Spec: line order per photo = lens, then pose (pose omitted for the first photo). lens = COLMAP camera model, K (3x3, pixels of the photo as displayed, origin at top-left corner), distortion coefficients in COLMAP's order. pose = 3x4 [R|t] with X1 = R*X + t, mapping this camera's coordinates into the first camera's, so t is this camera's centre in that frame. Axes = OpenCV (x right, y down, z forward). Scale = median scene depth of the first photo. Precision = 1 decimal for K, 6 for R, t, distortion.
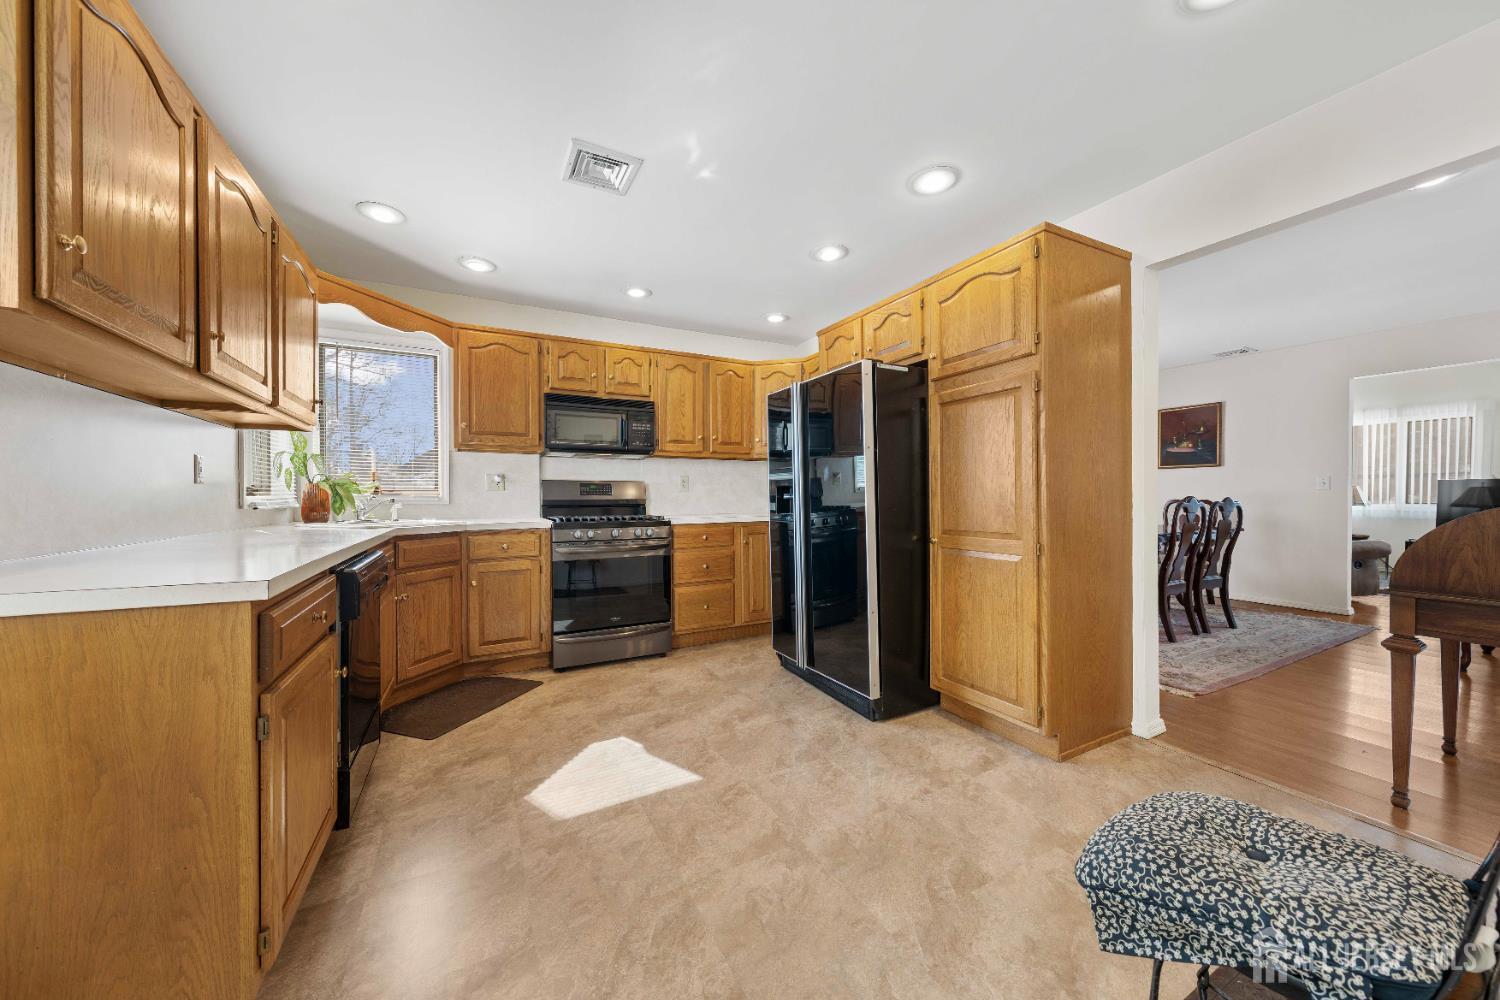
lens RADIAL K [[495.4, 0, 756.5], [0, 495.4, 501.4], [0, 0, 1]] dist [-0.005754, 0.000059]
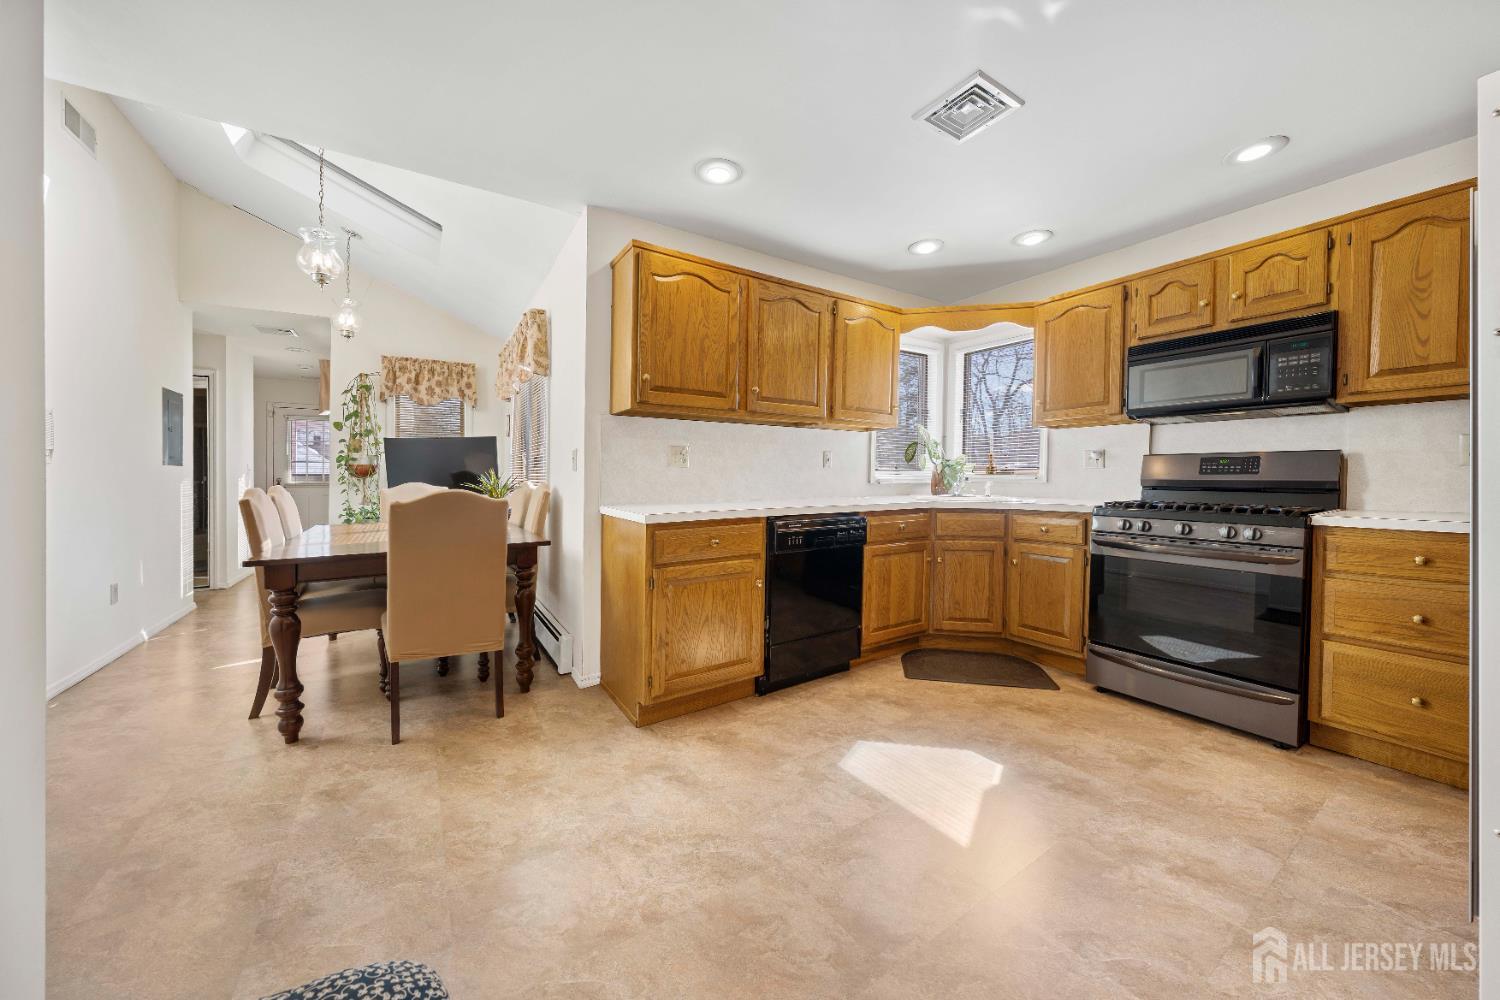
lens RADIAL K [[495.4, 0, 759.6], [0, 495.4, 497.4], [0, 0, 1]] dist [-0.005754, 0.000059]
pose [[0.119134, 0.039383, -0.992097, 0.349549], [-0.005126, 0.999224, 0.039050, -0.005389], [0.992865, 0.000433, 0.119244, 0.352913]]
